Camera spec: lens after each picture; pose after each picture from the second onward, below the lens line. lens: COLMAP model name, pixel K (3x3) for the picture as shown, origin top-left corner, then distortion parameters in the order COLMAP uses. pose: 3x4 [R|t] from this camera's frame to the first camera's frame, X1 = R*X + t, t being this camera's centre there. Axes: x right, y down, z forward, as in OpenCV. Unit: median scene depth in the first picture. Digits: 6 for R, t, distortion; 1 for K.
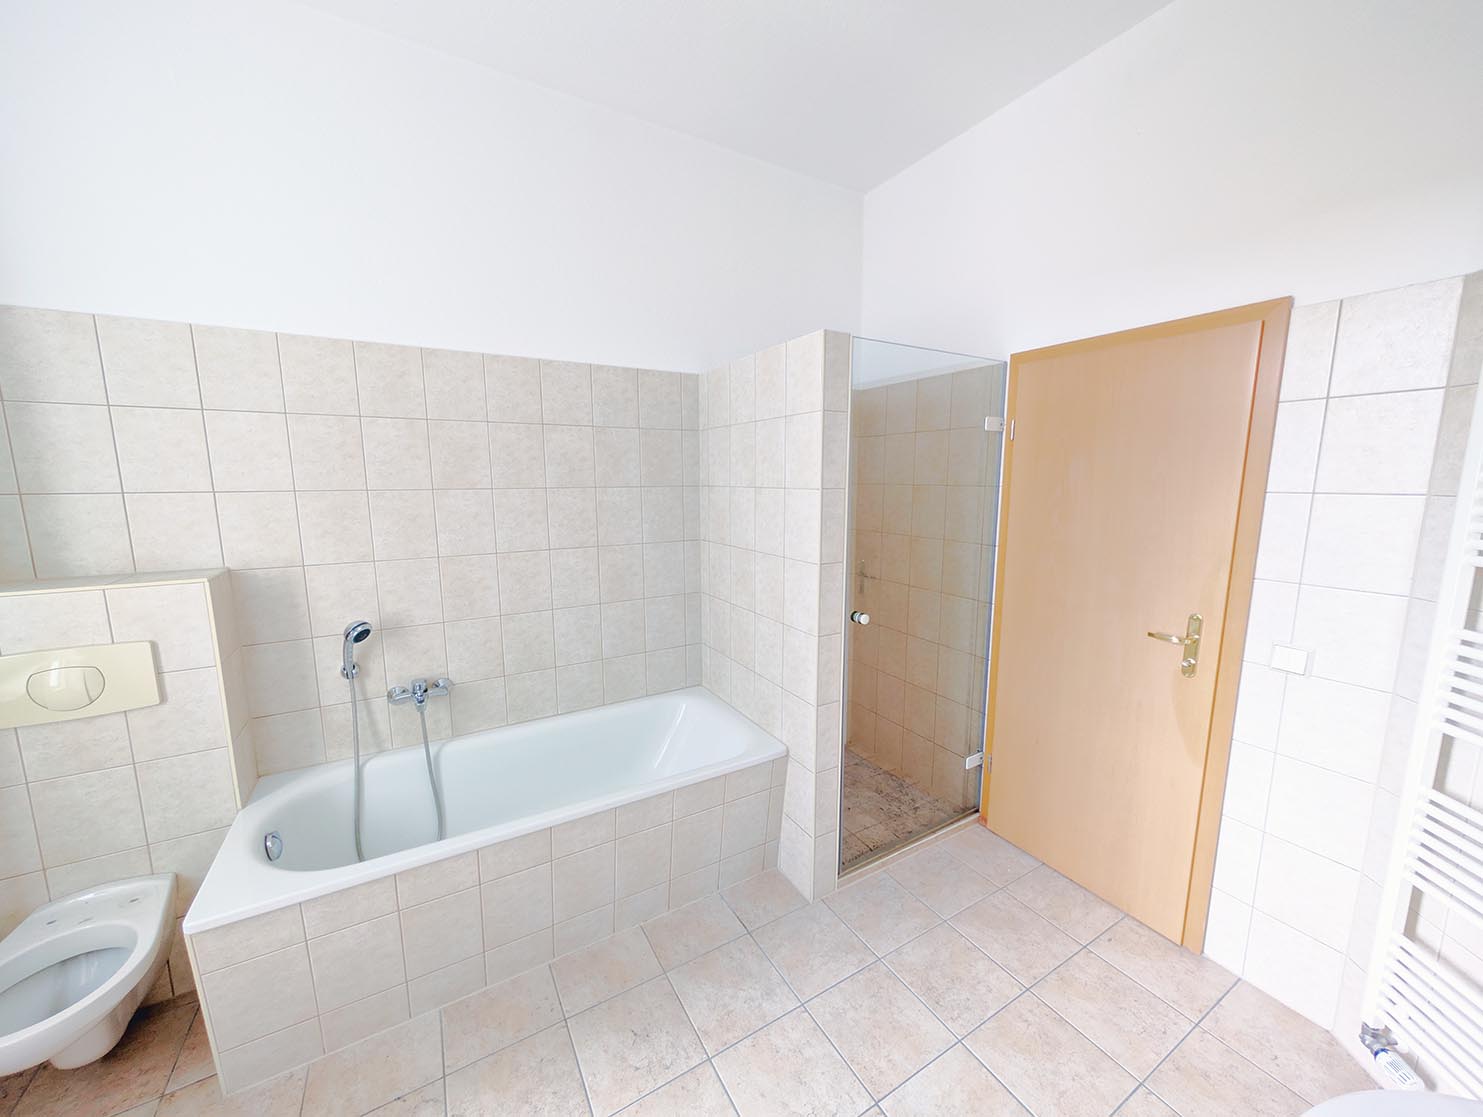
lens RADIAL K [[557.9, 0, 739.6], [0, 557.9, 561.3], [0, 0, 1]] dist [-0.001176, -0.000075]
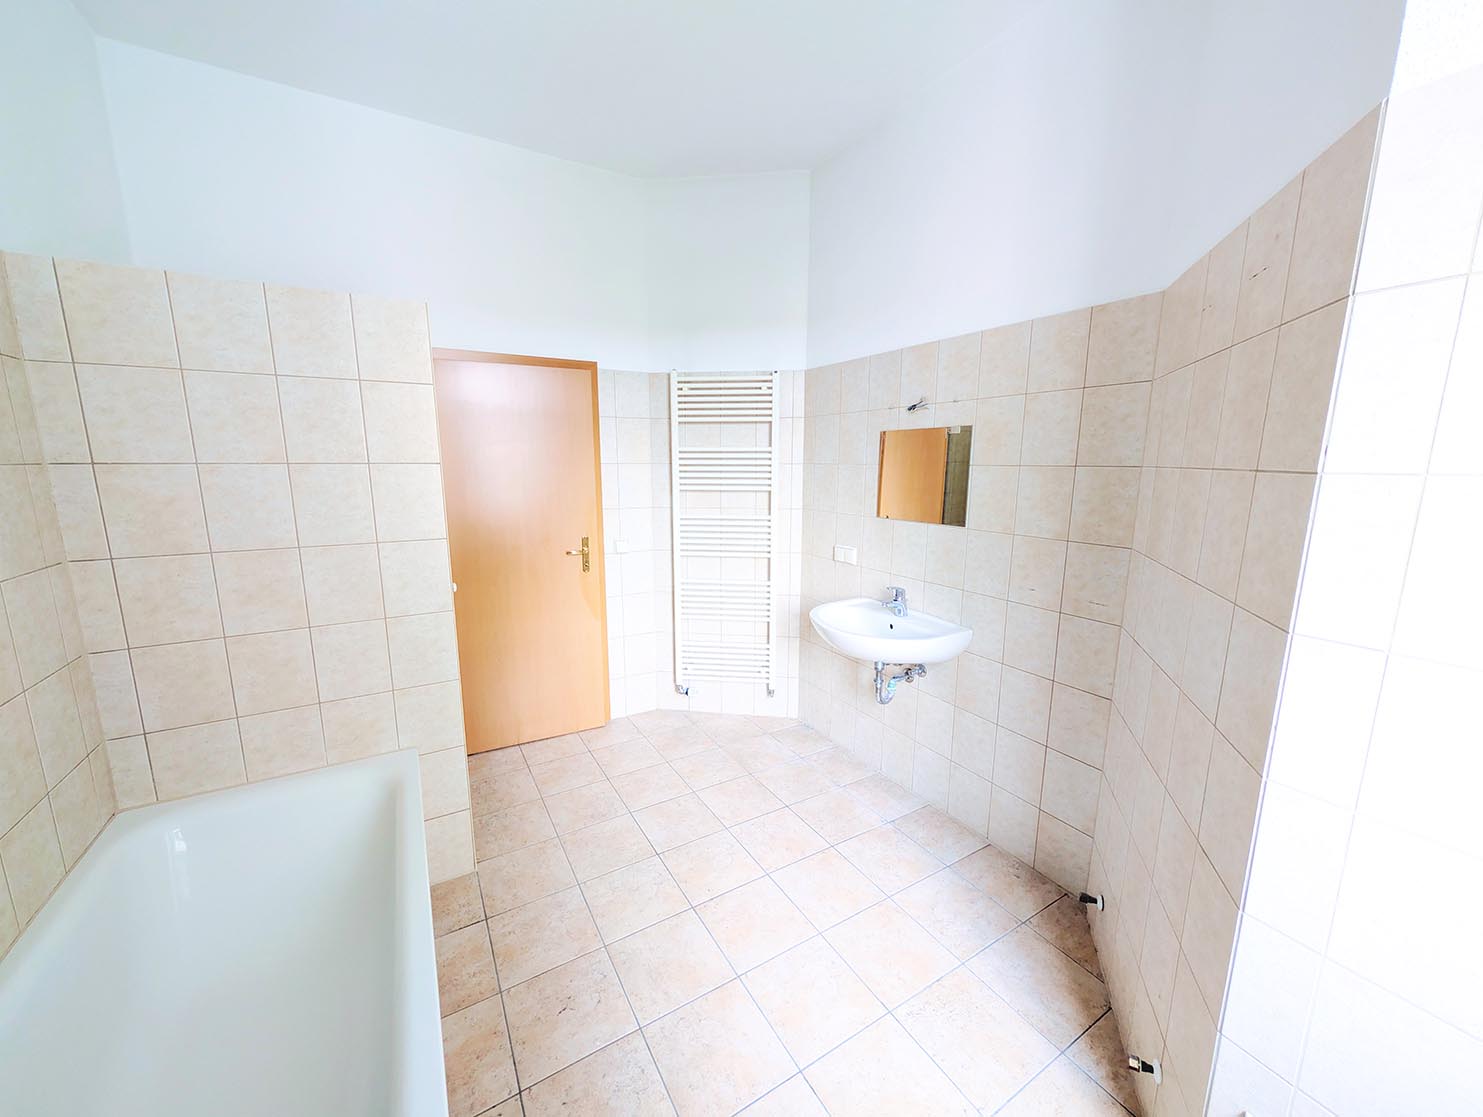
lens RADIAL K [[557.9, 0, 739.6], [0, 557.9, 561.3], [0, 0, 1]] dist [-0.001176, -0.000075]
pose [[-0.006049, -0.171610, 0.985146, -0.981957], [0.140686, 0.975220, 0.170745, -0.062343], [-0.990036, 0.139629, 0.018244, 0.524560]]
